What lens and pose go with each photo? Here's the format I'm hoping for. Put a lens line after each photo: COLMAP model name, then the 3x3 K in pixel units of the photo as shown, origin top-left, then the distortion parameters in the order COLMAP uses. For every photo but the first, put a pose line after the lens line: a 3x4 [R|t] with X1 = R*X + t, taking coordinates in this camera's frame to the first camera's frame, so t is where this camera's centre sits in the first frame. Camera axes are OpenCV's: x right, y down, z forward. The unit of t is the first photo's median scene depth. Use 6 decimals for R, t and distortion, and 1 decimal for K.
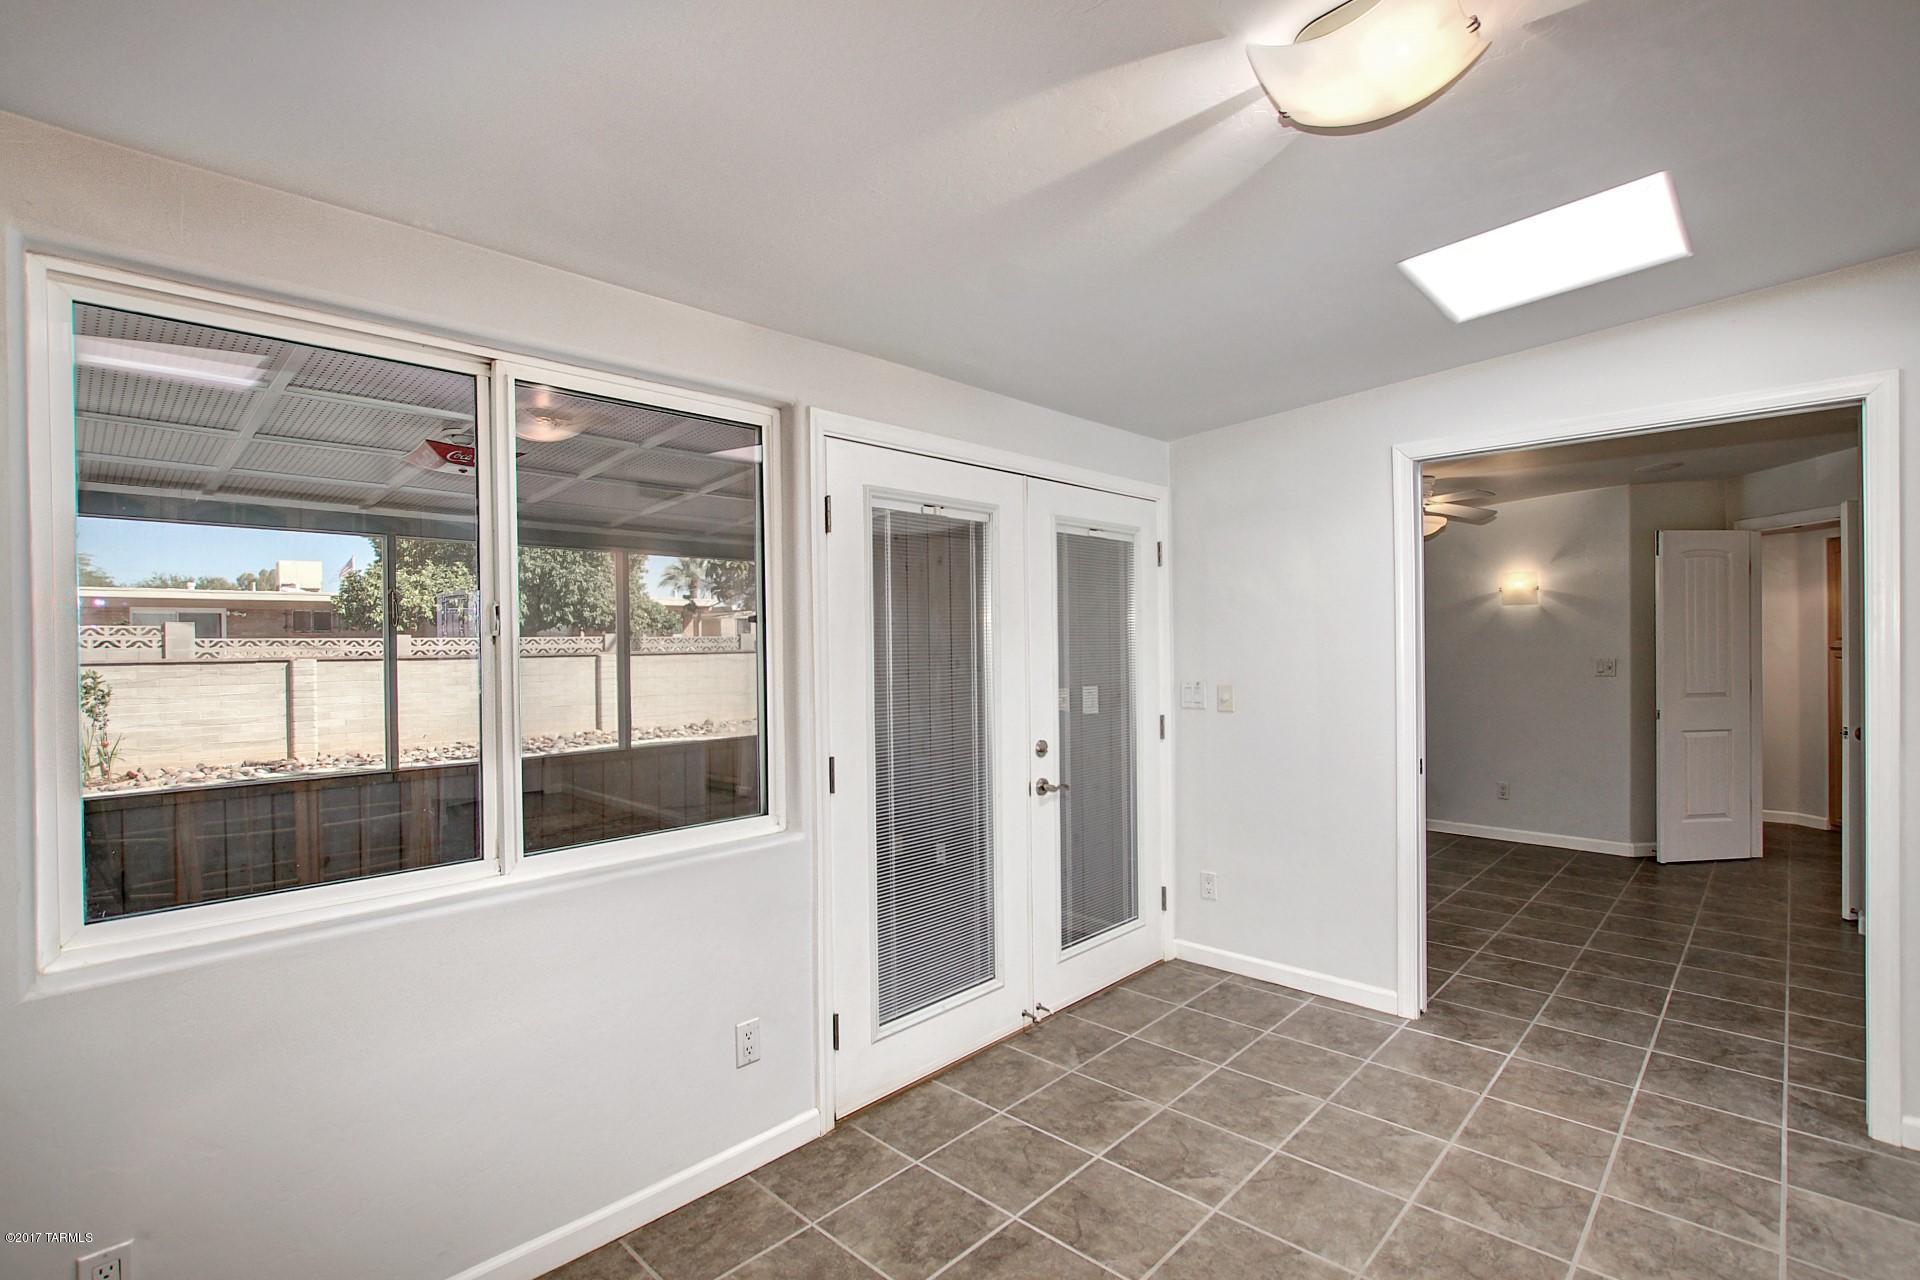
lens RADIAL K [[907.3, 0, 955.9], [0, 907.3, 649.4], [0, 0, 1]] dist [-0.032589, 0.007044]
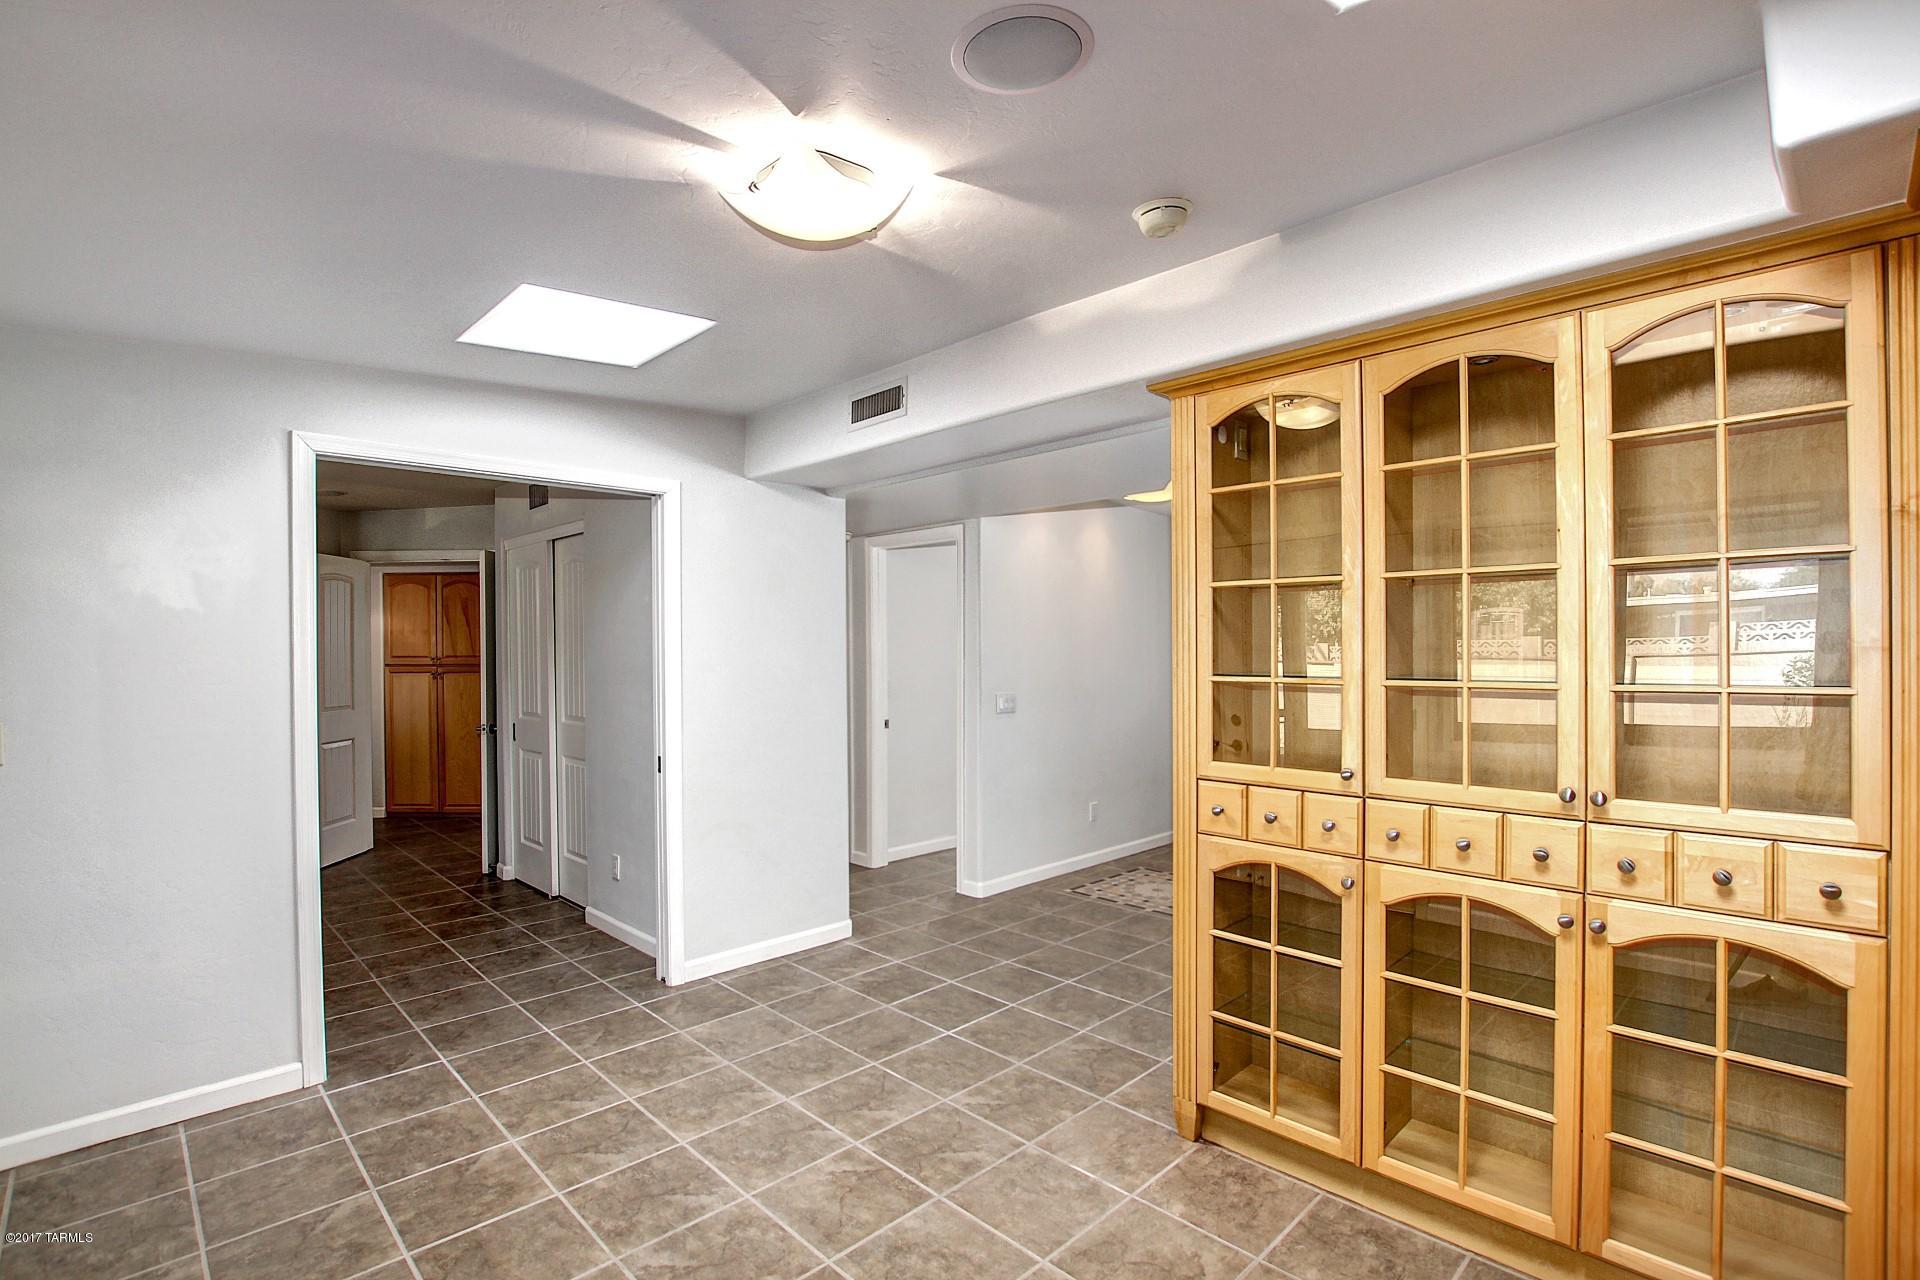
lens RADIAL K [[895.1, 0, 970.2], [0, 895.1, 646.1], [0, 0, 1]] dist [-0.029460, 0.001127]
pose [[0.019413, 0.011785, 0.999742, -0.370716], [0.016366, 0.999793, -0.012104, 0.001312], [-0.999678, 0.016597, 0.019217, 0.354040]]
